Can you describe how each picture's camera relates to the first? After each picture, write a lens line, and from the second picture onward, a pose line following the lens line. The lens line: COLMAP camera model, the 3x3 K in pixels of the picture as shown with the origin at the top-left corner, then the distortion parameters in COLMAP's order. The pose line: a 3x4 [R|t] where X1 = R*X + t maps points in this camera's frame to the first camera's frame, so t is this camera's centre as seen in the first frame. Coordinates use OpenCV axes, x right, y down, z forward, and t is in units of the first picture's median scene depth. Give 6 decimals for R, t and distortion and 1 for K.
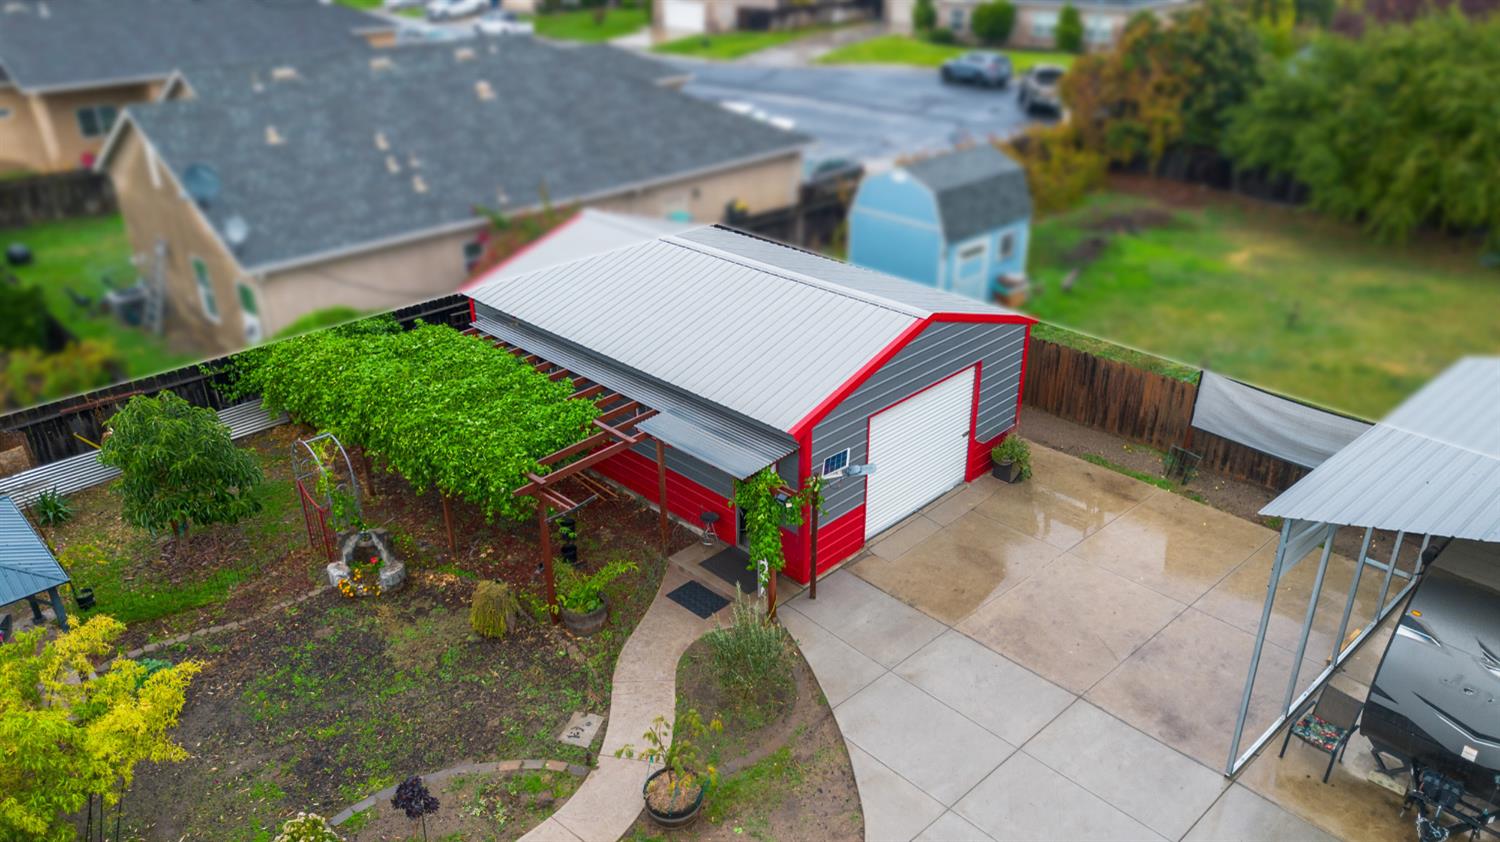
lens RADIAL K [[1073.9, 0, 750.0], [0, 1073.9, 421.0], [0, 0, 1]] dist [0.039481, -0.007481]
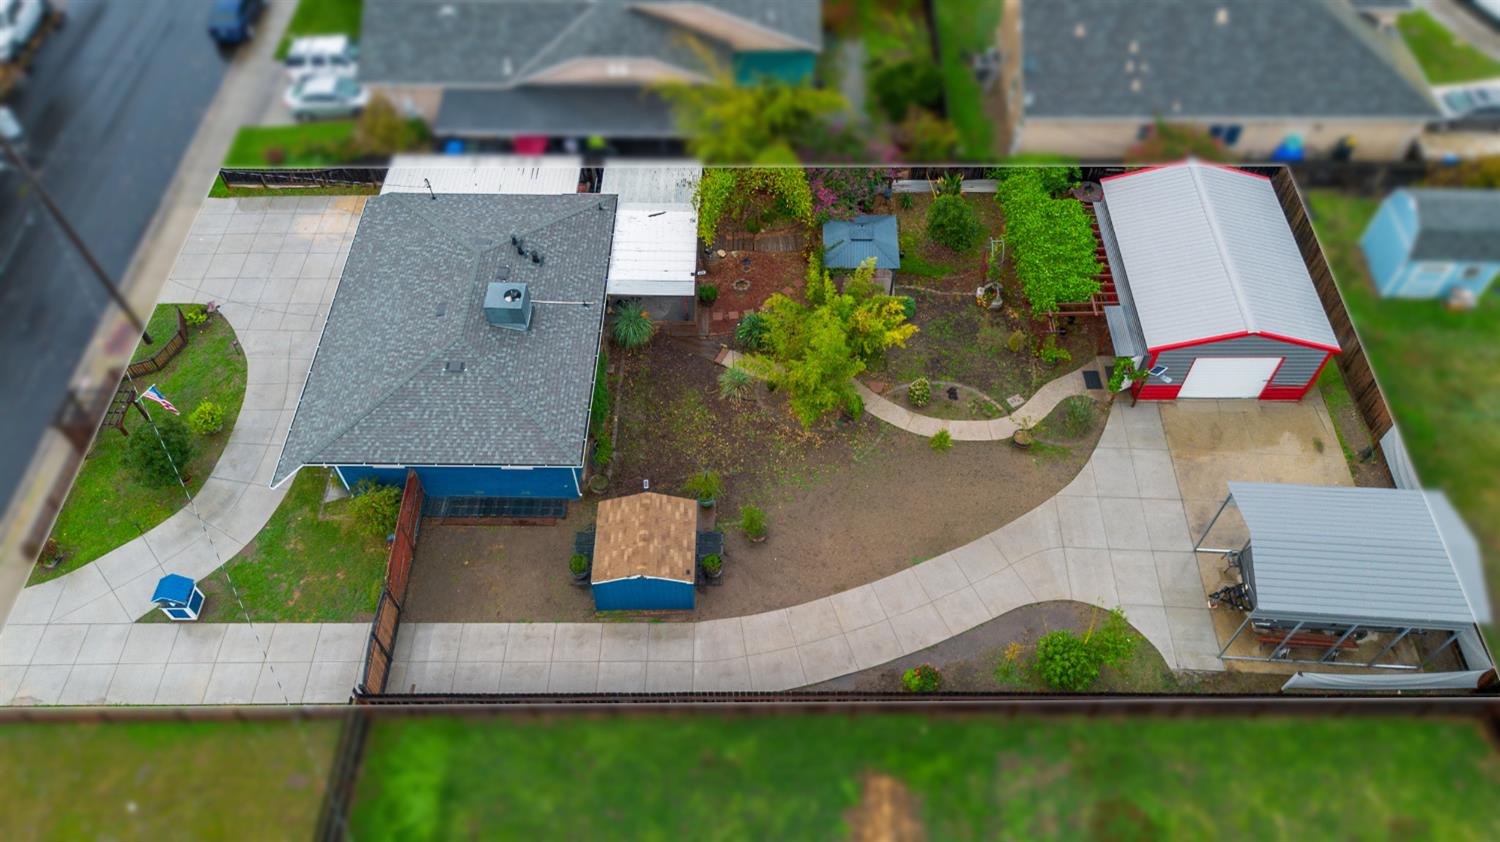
lens RADIAL K [[1073.9, 0, 750.0], [0, 1073.9, 421.0], [0, 0, 1]] dist [0.039481, -0.007481]
pose [[0.697618, 0.575645, -0.426570, 0.498630], [-0.317100, 0.781959, 0.536644, -0.813020], [0.642477, -0.239107, 0.728046, -1.271318]]
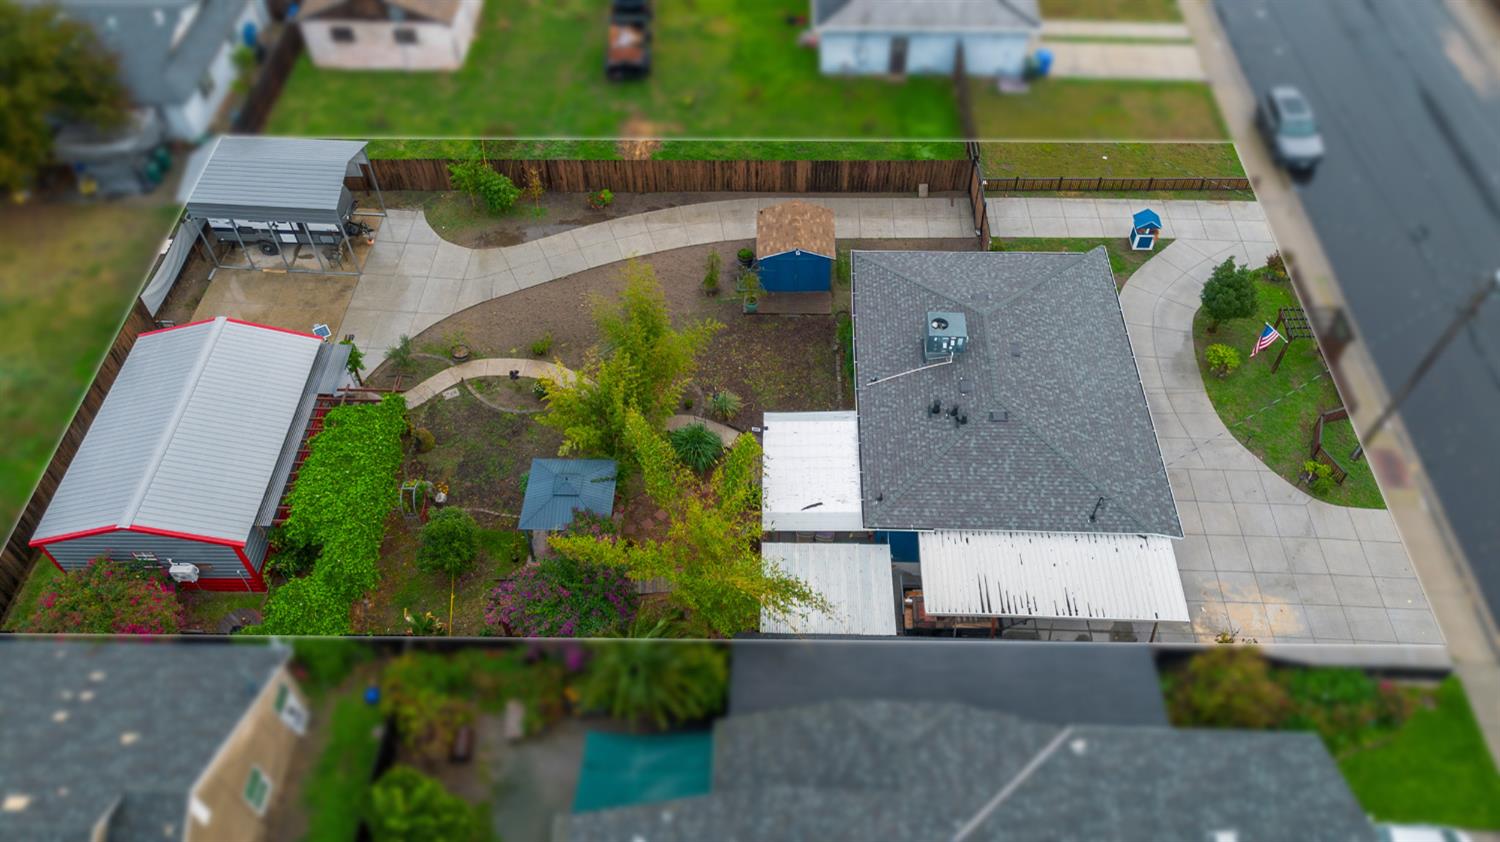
lens RADIAL K [[1129.2, 0, 757.9], [0, 1129.2, 422.5], [0, 0, 1]] dist [0.042287, -0.004021]
pose [[-0.691648, -0.546501, 0.472186, -1.859647], [0.329882, 0.342560, 0.879677, -1.762717], [-0.642496, 0.764192, -0.056650, 0.595969]]
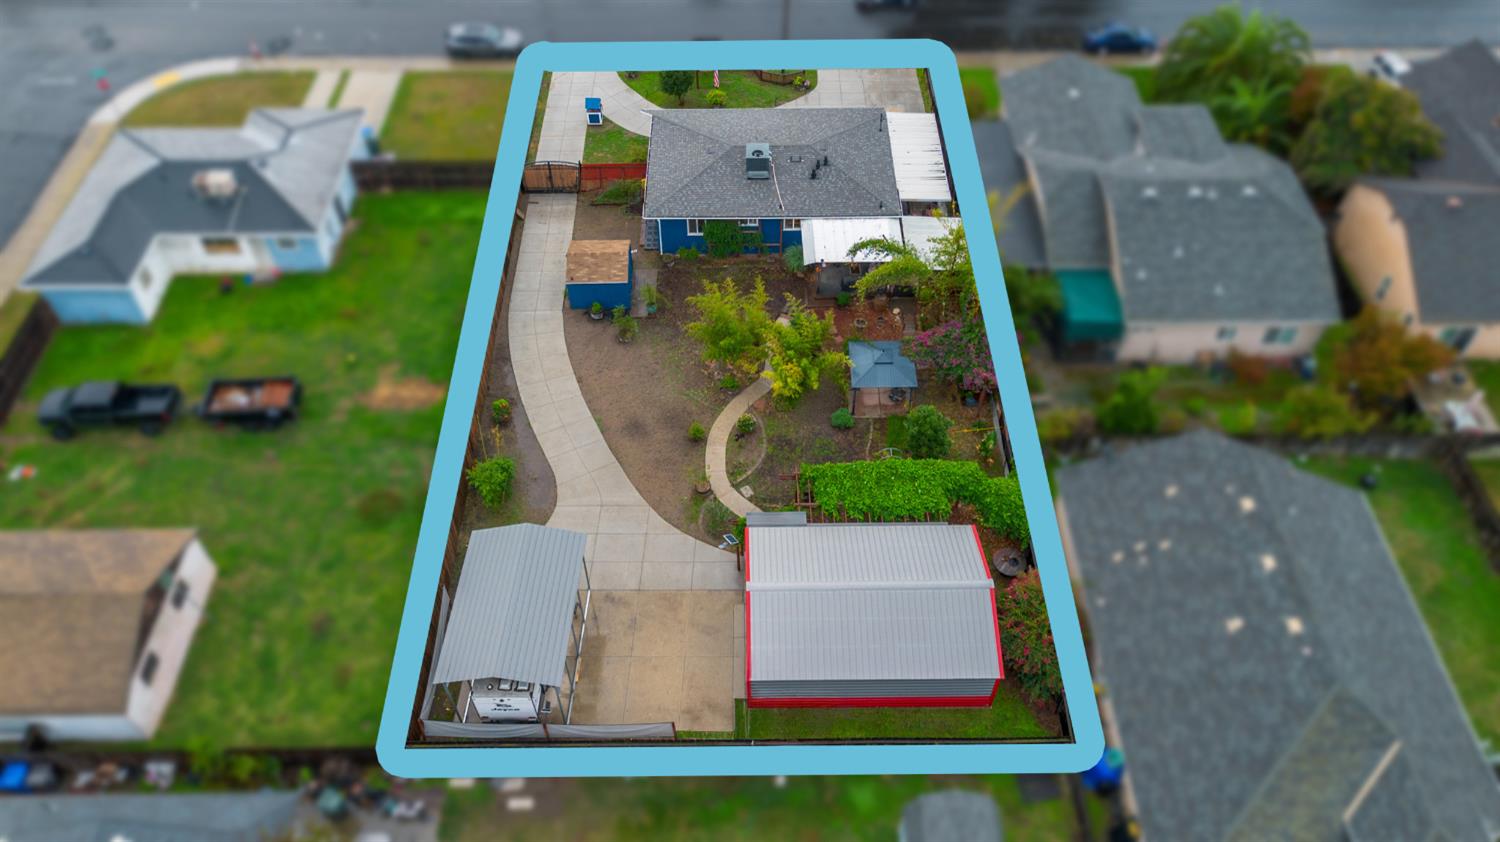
lens RADIAL K [[1129.2, 0, 757.9], [0, 1129.2, 422.5], [0, 0, 1]] dist [0.042287, -0.004021]
pose [[-0.696709, 0.540523, -0.471627, 1.128892], [-0.318854, 0.355597, 0.878569, -2.395896], [0.642596, 0.762487, -0.075400, 0.949435]]
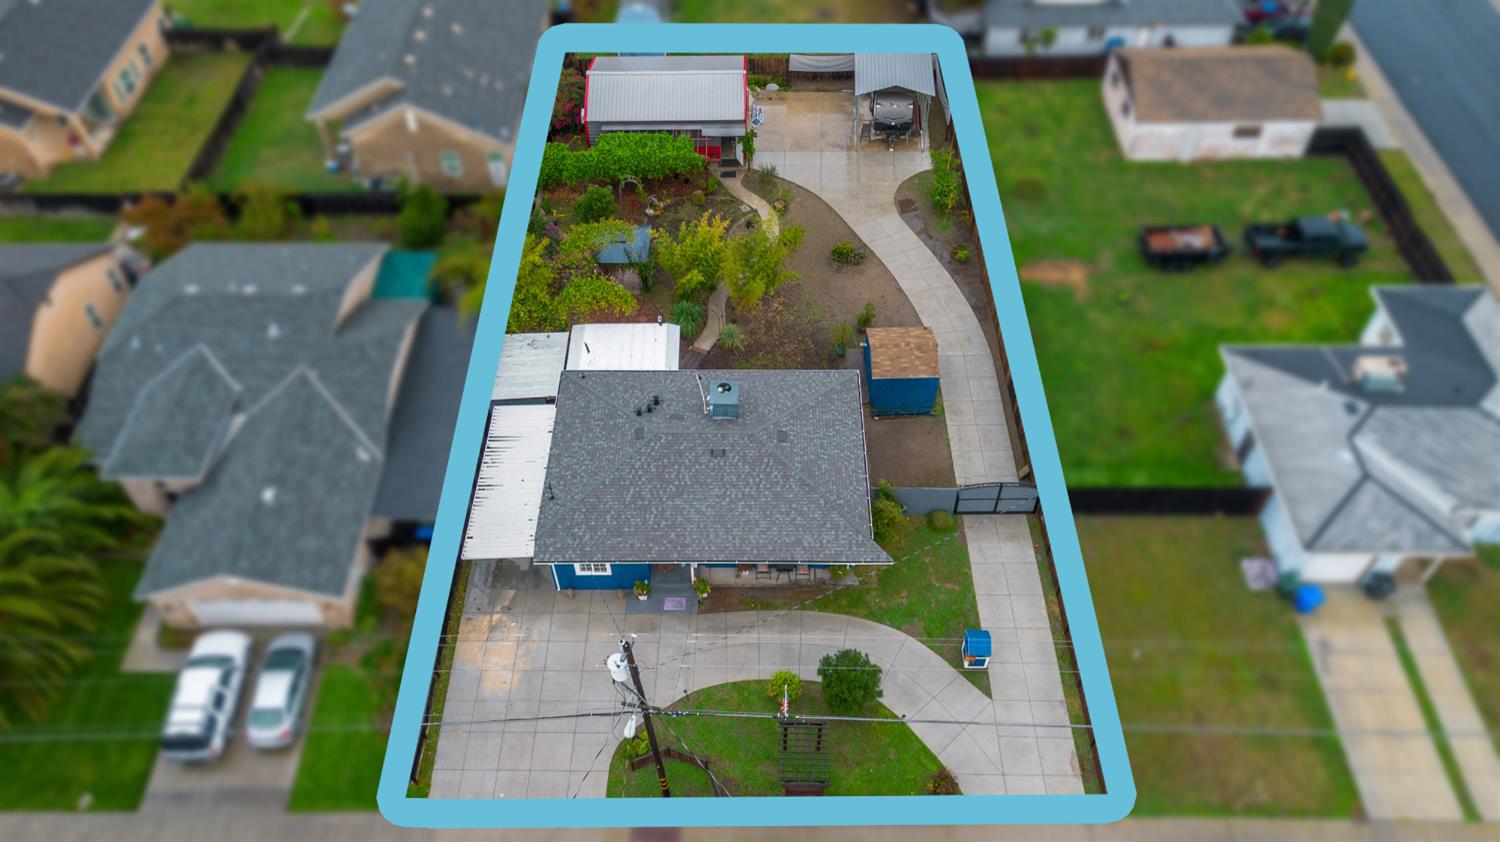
lens RADIAL K [[1081.0, 0, 724.2], [0, 1081.0, 458.7], [0, 0, 1]] dist [0.030492, 0.000457]
pose [[0.719566, -0.539051, 0.437777, -2.163763], [0.324216, 0.818276, 0.474666, -0.785864], [-0.614092, -0.199619, 0.763573, -1.965556]]
